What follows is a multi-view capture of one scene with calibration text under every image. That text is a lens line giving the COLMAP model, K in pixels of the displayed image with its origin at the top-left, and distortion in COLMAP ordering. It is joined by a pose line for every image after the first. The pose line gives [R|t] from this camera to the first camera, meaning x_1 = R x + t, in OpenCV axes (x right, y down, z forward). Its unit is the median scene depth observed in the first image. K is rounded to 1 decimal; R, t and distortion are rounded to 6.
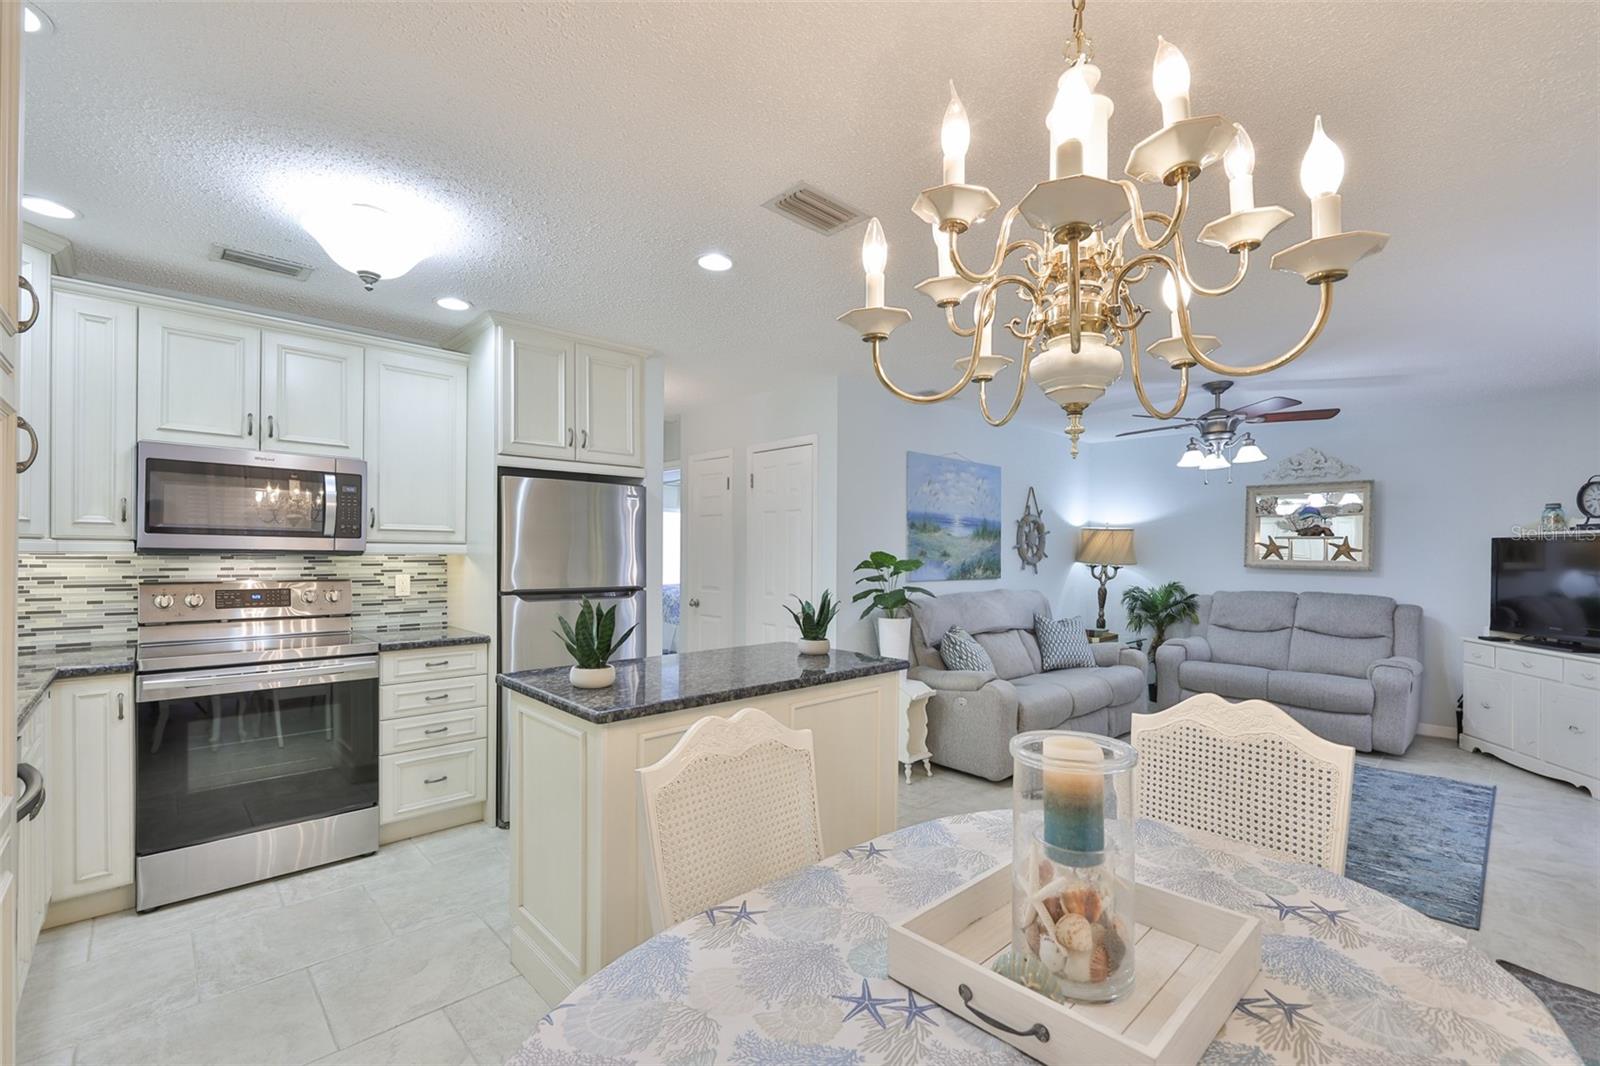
lens RADIAL K [[694.2, 0, 796.8], [0, 694.2, 551.5], [0, 0, 1]] dist [-0.009011, 0.001125]
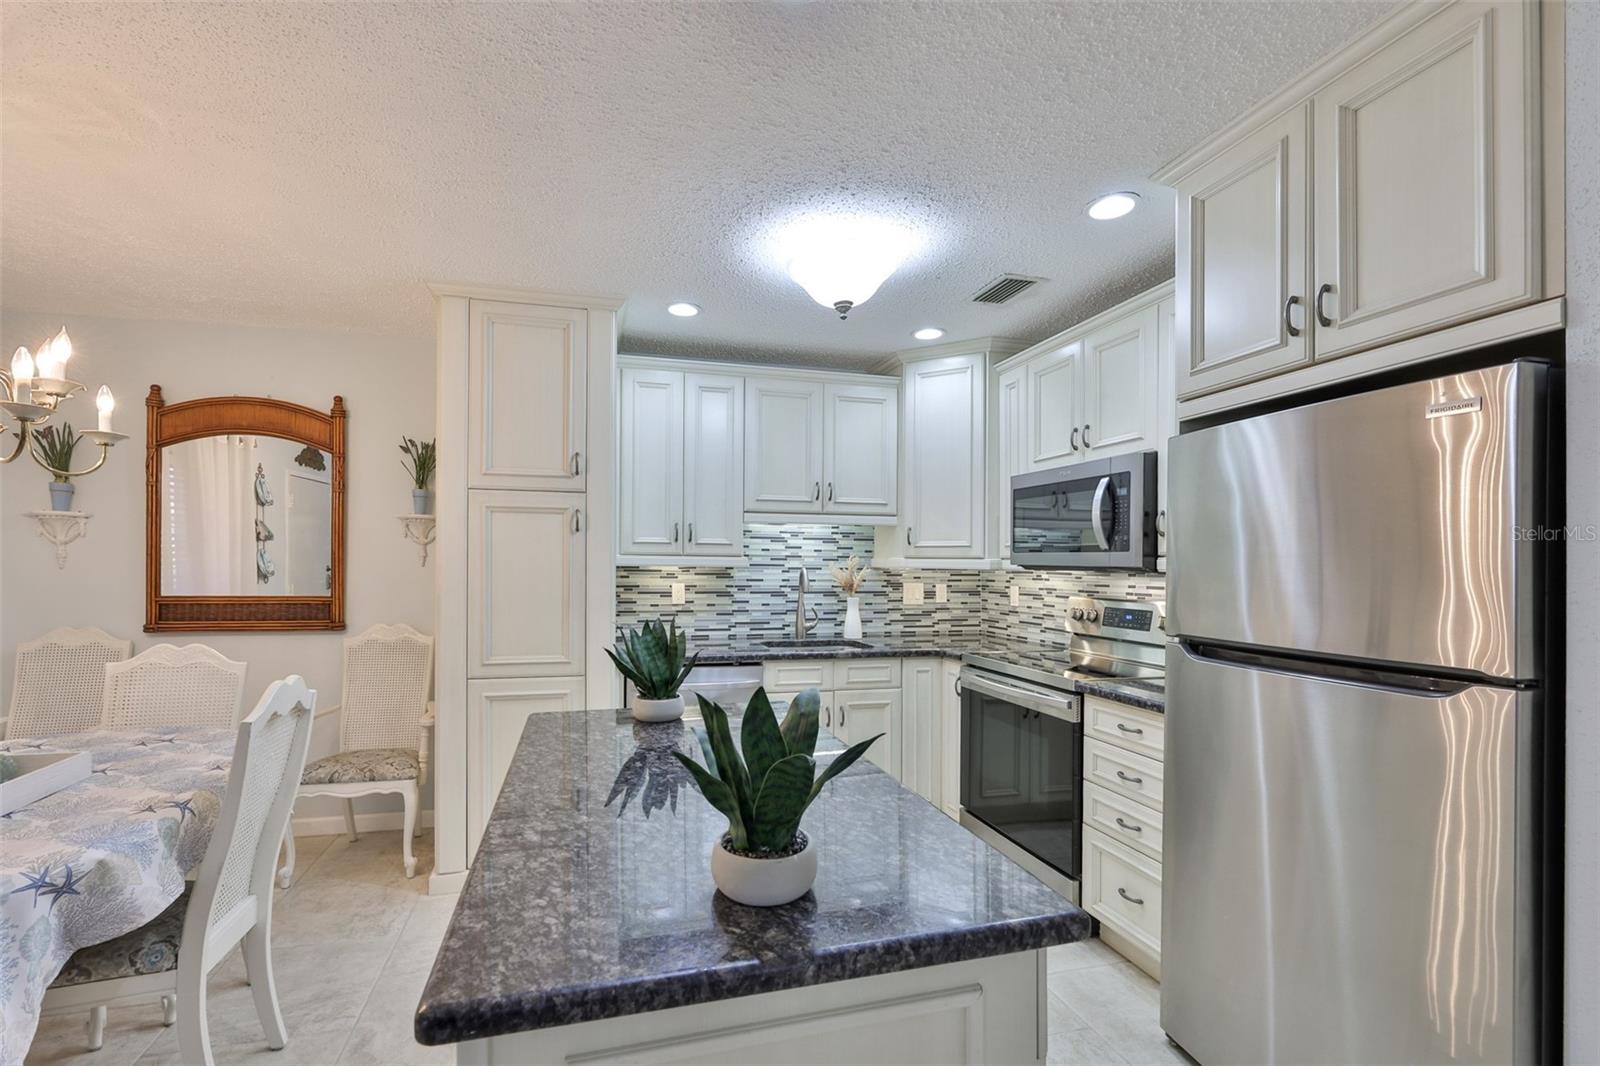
lens RADIAL K [[696.4, 0, 762.6], [0, 696.4, 560.5], [0, 0, 1]] dist [0.003237, 0.000160]
pose [[-0.486842, -0.015172, -0.873358, 0.240526], [-0.008029, 0.999885, -0.012894, 0.004790], [0.873453, 0.000734, -0.486908, 0.906984]]
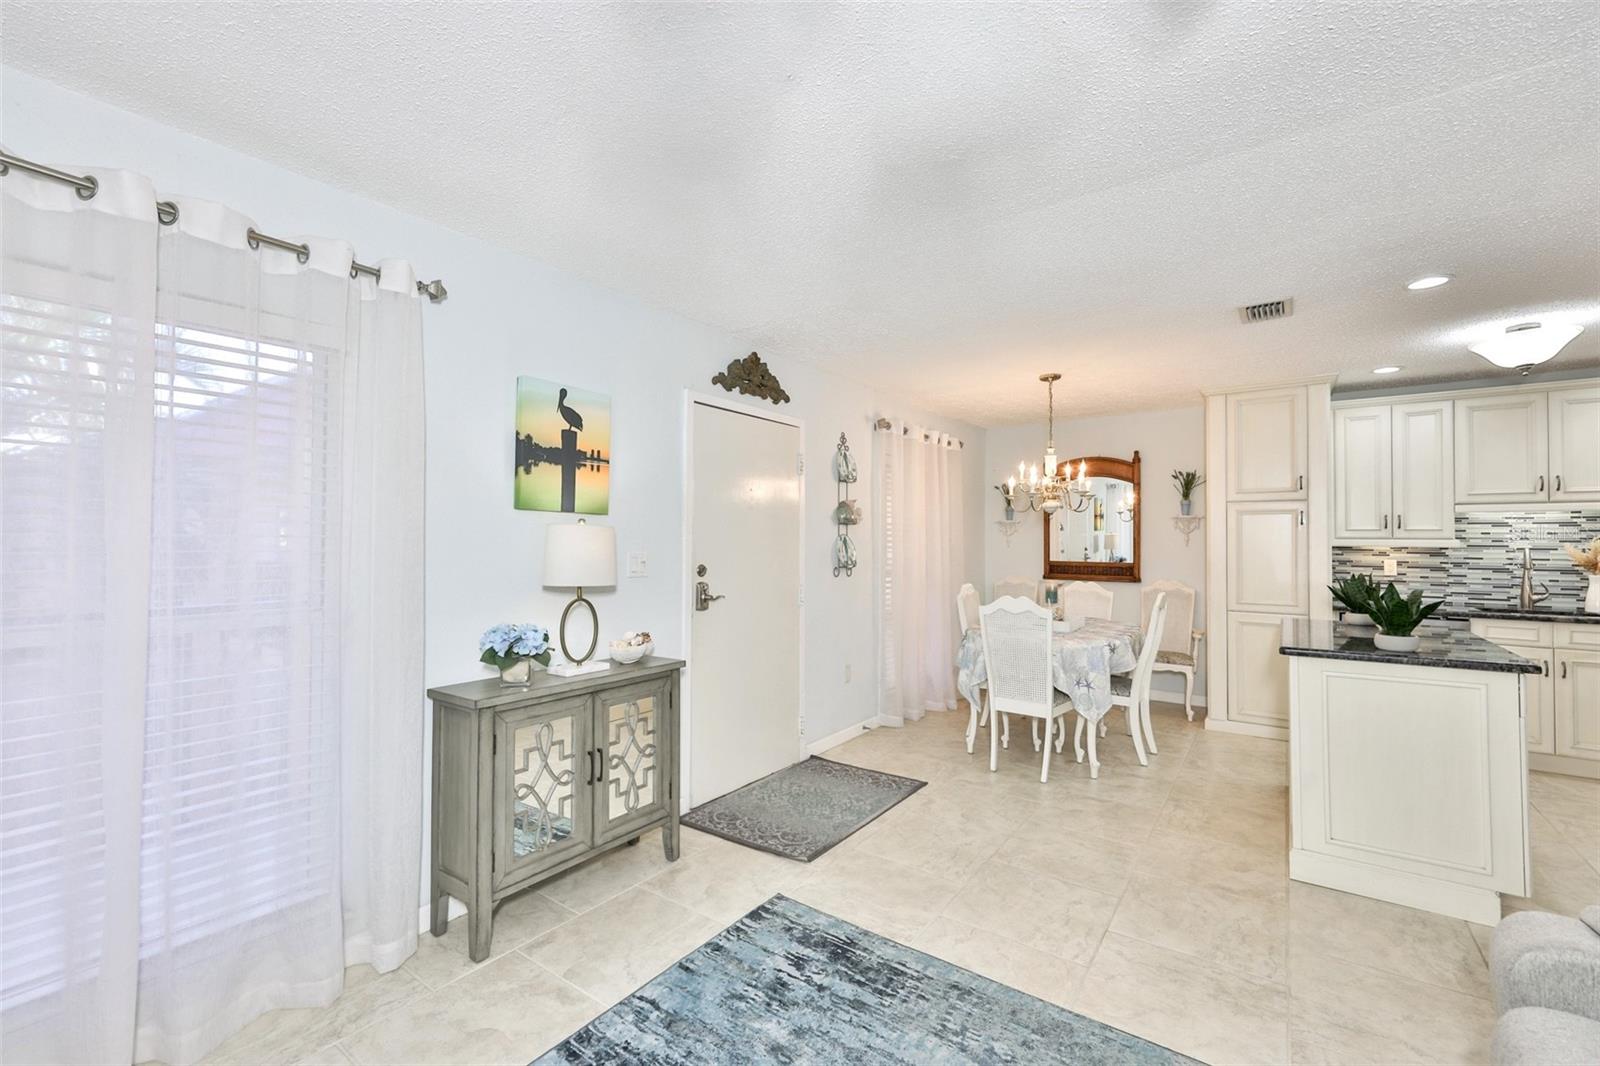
lens RADIAL K [[676.4, 0, 799.4], [0, 676.4, 529.5], [0, 0, 1]] dist [-0.009082, 0.003028]
pose [[-0.982062, -0.015509, -0.187921, 0.793232], [-0.011672, 0.999701, -0.021508, 0.009138], [0.188199, -0.018929, -0.981949, 1.381332]]
